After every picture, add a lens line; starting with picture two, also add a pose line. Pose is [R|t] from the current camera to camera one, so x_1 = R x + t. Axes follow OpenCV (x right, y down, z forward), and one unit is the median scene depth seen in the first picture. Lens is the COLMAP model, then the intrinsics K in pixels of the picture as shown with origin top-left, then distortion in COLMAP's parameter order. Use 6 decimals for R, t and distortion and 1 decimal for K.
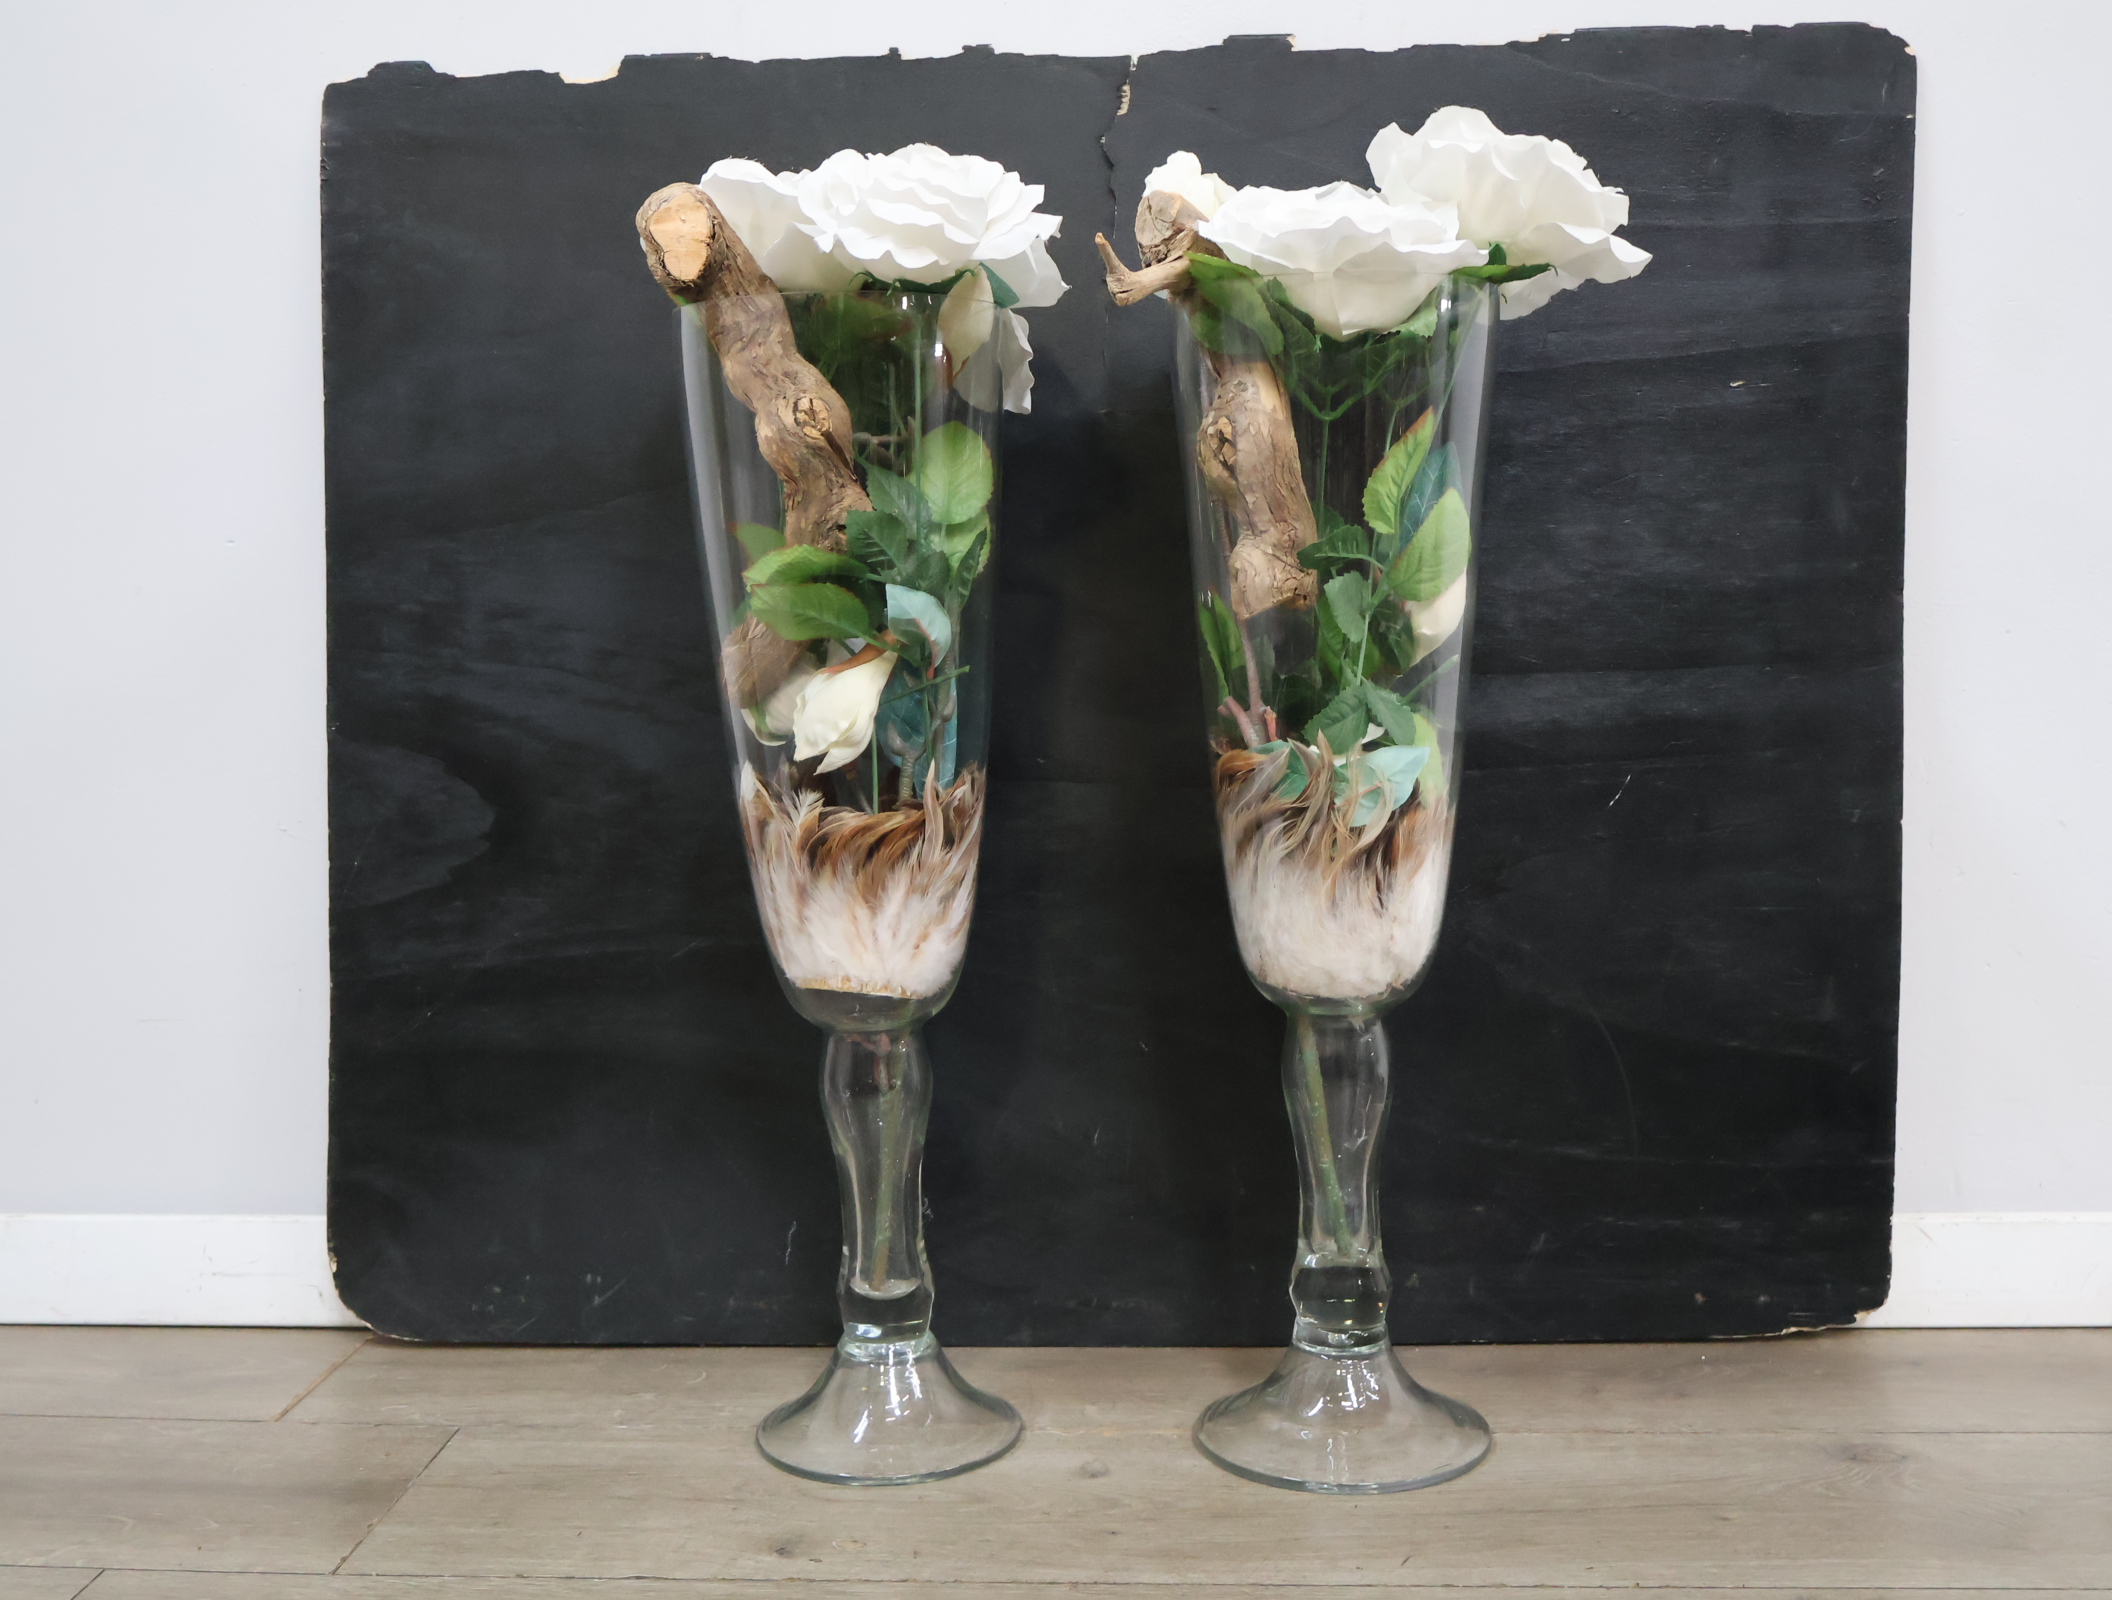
lens RADIAL K [[2304.8, 0, 1026.1], [0, 2304.8, 822.5], [0, 0, 1]] dist [0.002395, 0.000000]
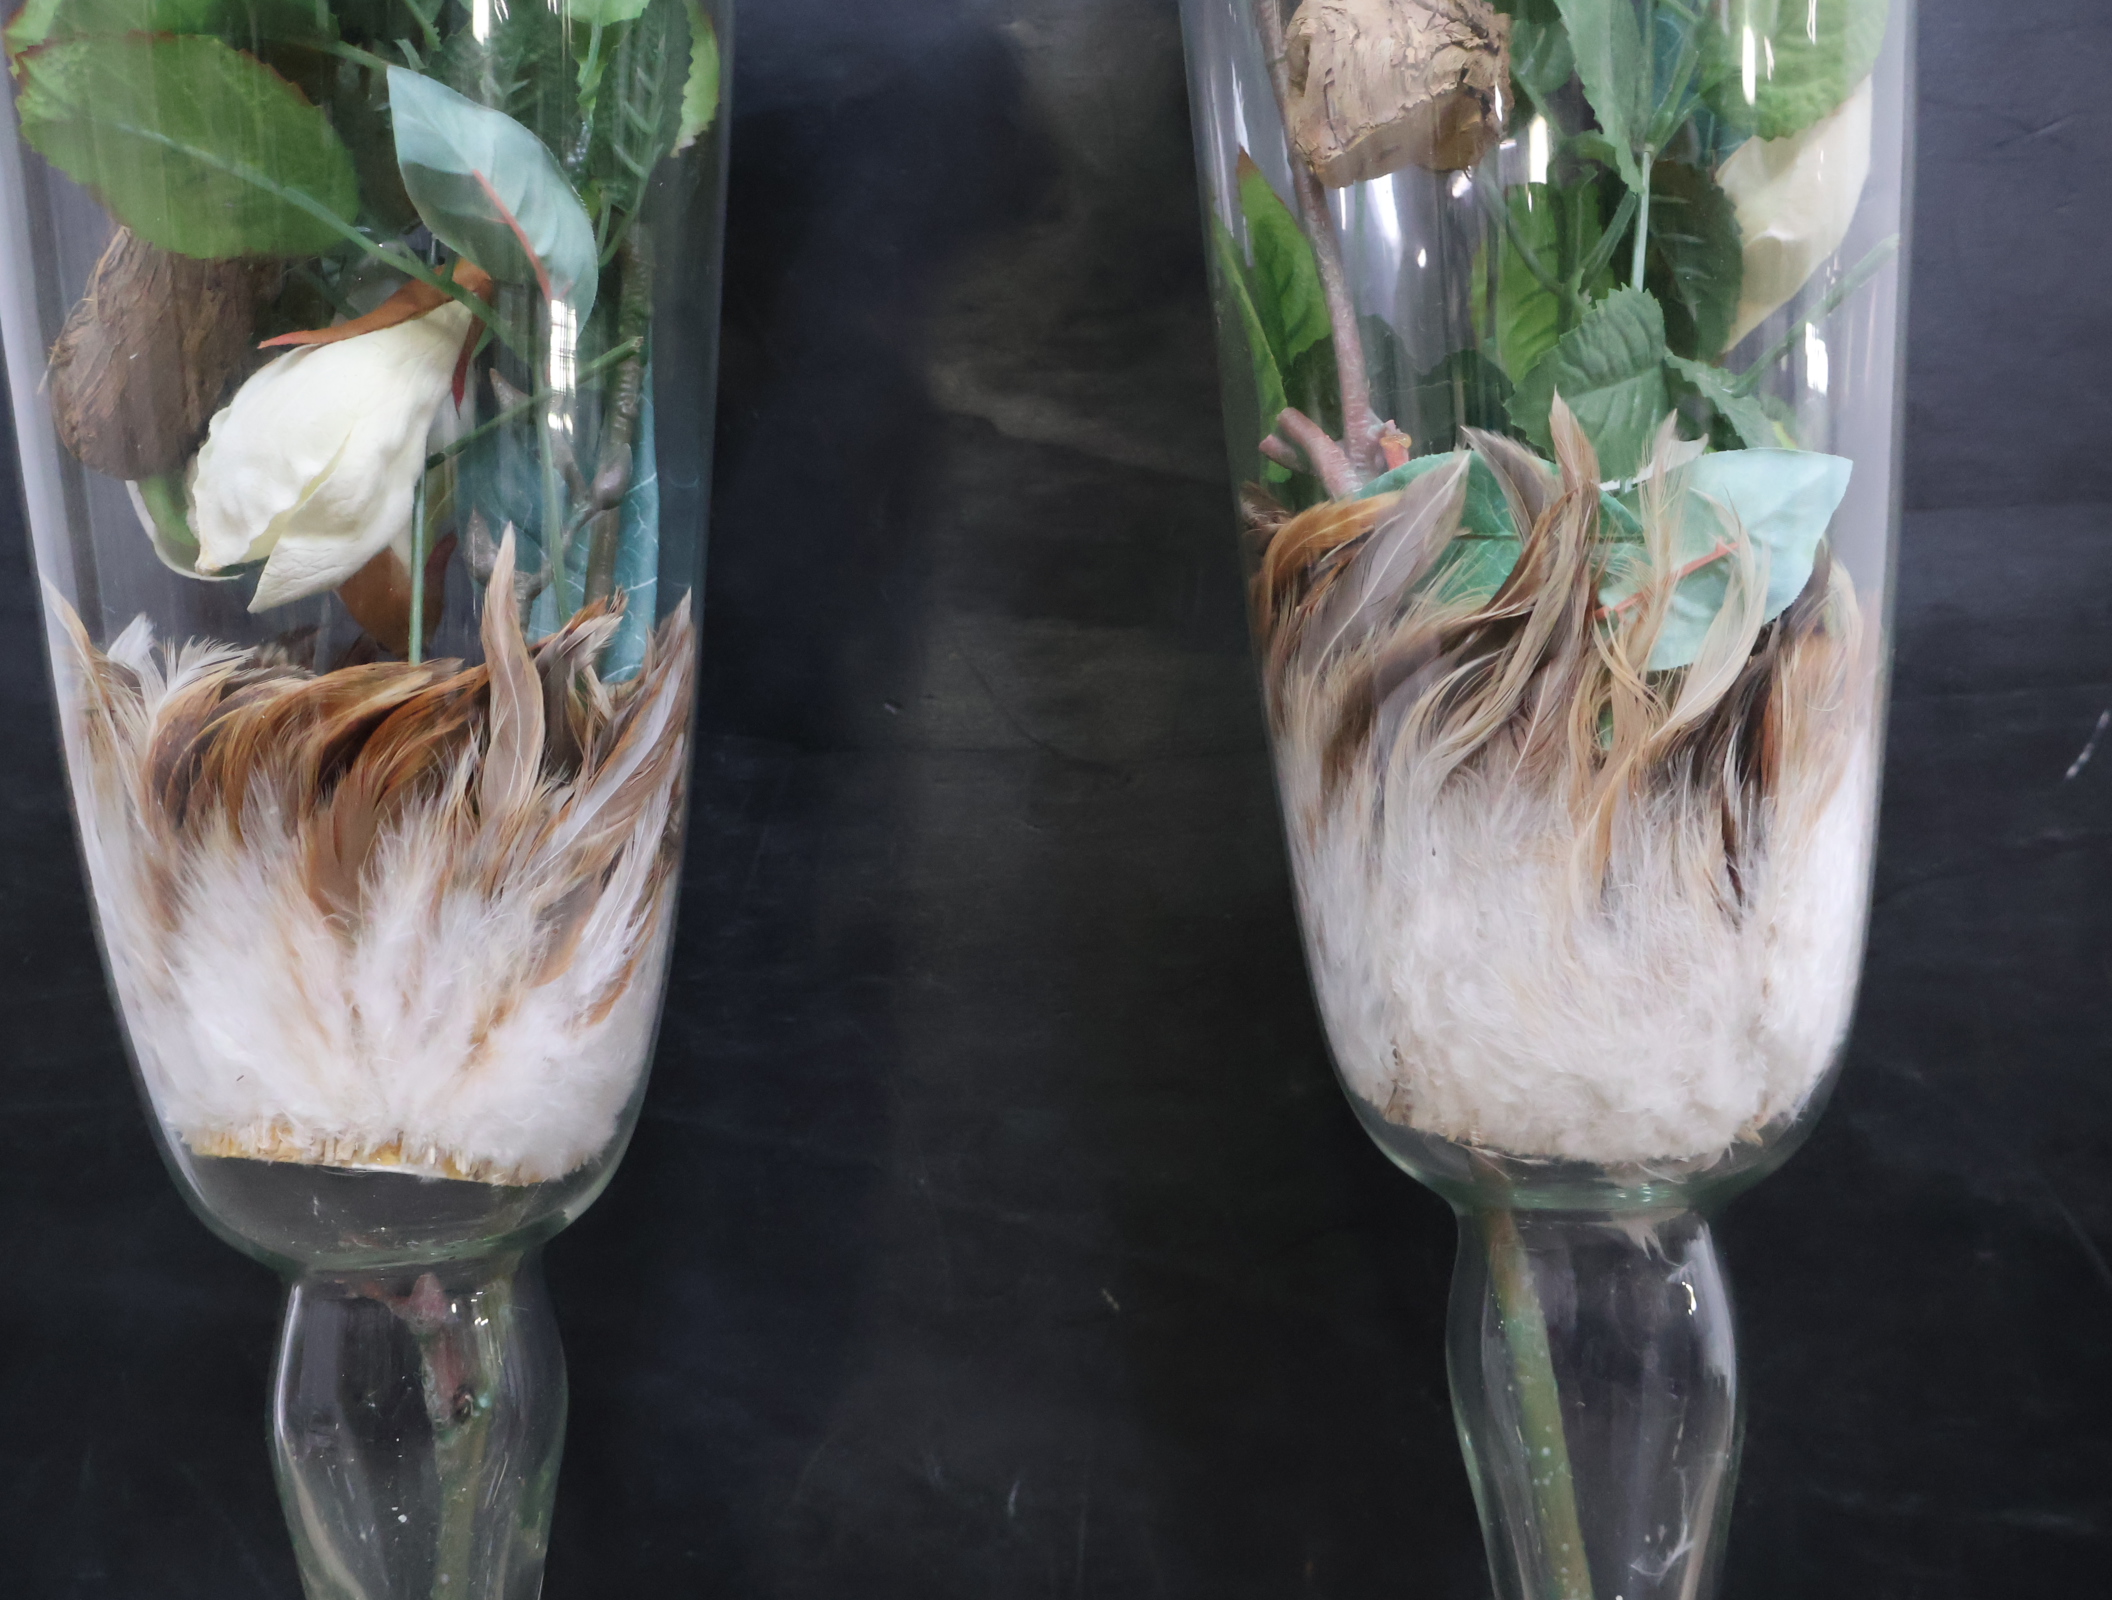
lens RADIAL K [[1995.3, 0, 1055.5], [0, 1995.3, 807.6], [0, 0, 1]] dist [-0.000214, 0.000000]
pose [[0.999937, -0.011058, 0.001669, 0.046476], [0.011183, 0.990114, -0.139822, 0.063392], [-0.000106, 0.139832, 0.990175, 0.674675]]
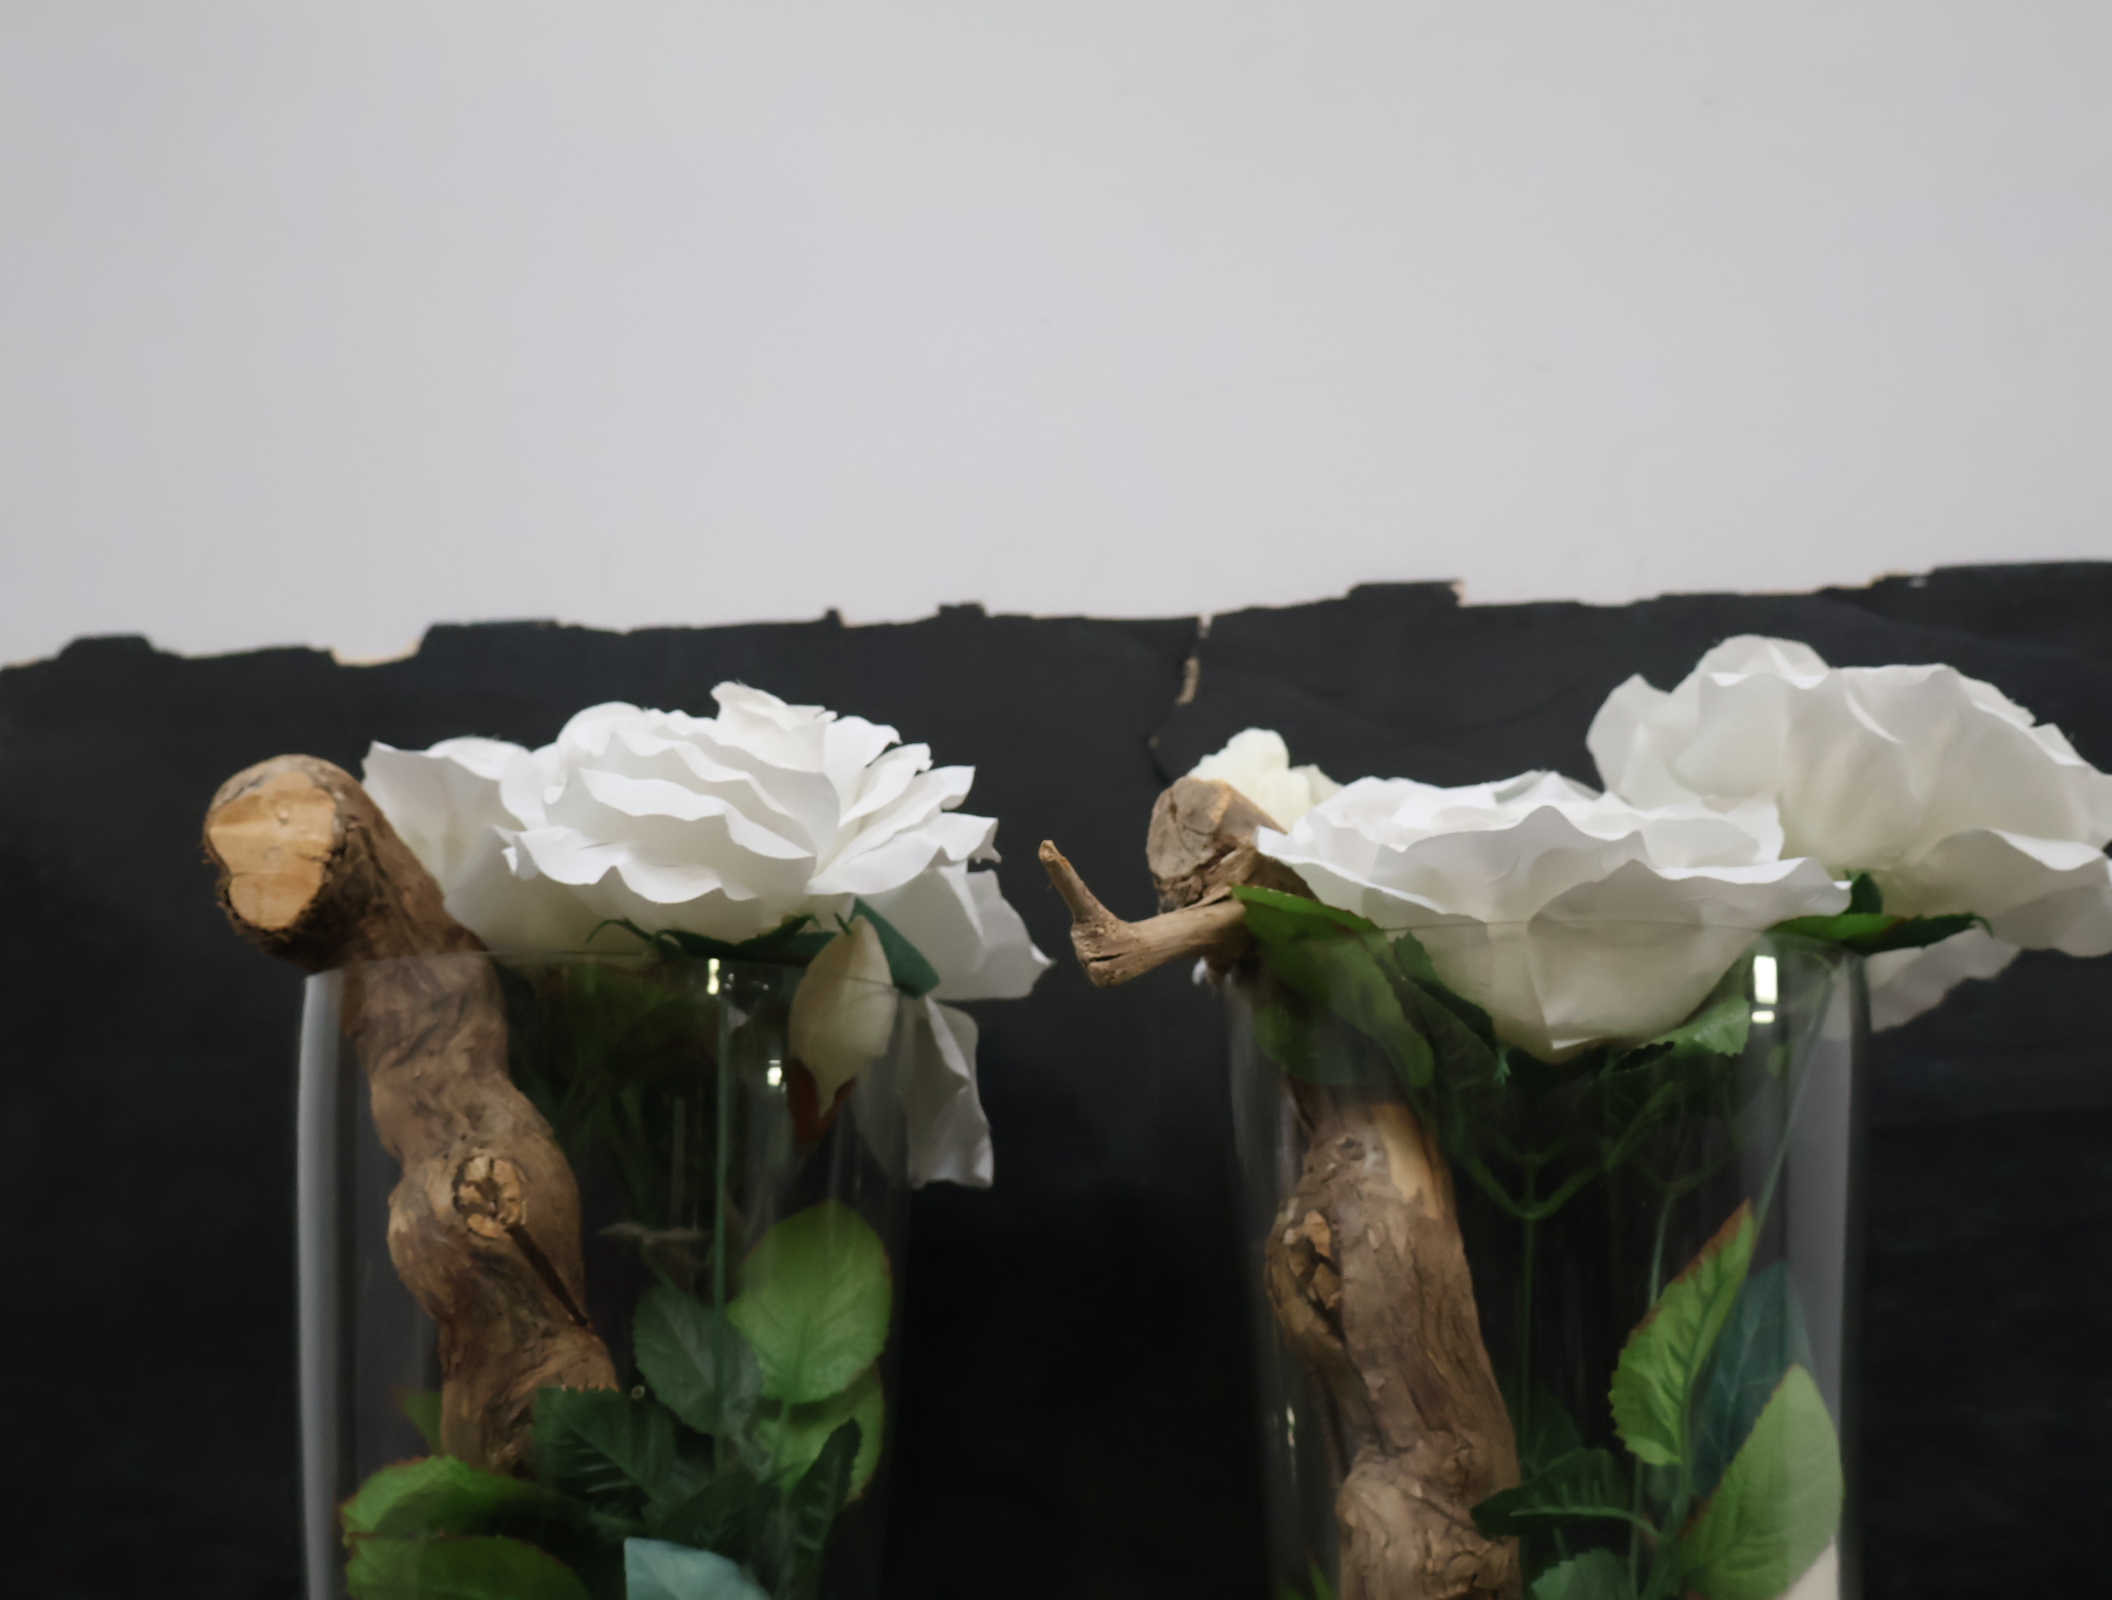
lens RADIAL K [[2304.8, 0, 1047.2], [0, 2304.8, 807.0], [0, 0, 1]] dist [0.002395, 0.000000]
pose [[0.995721, 0.003872, -0.092331, 0.071190], [-0.032996, 0.948160, -0.316076, -0.096484], [0.086321, 0.317770, 0.944230, 0.484037]]
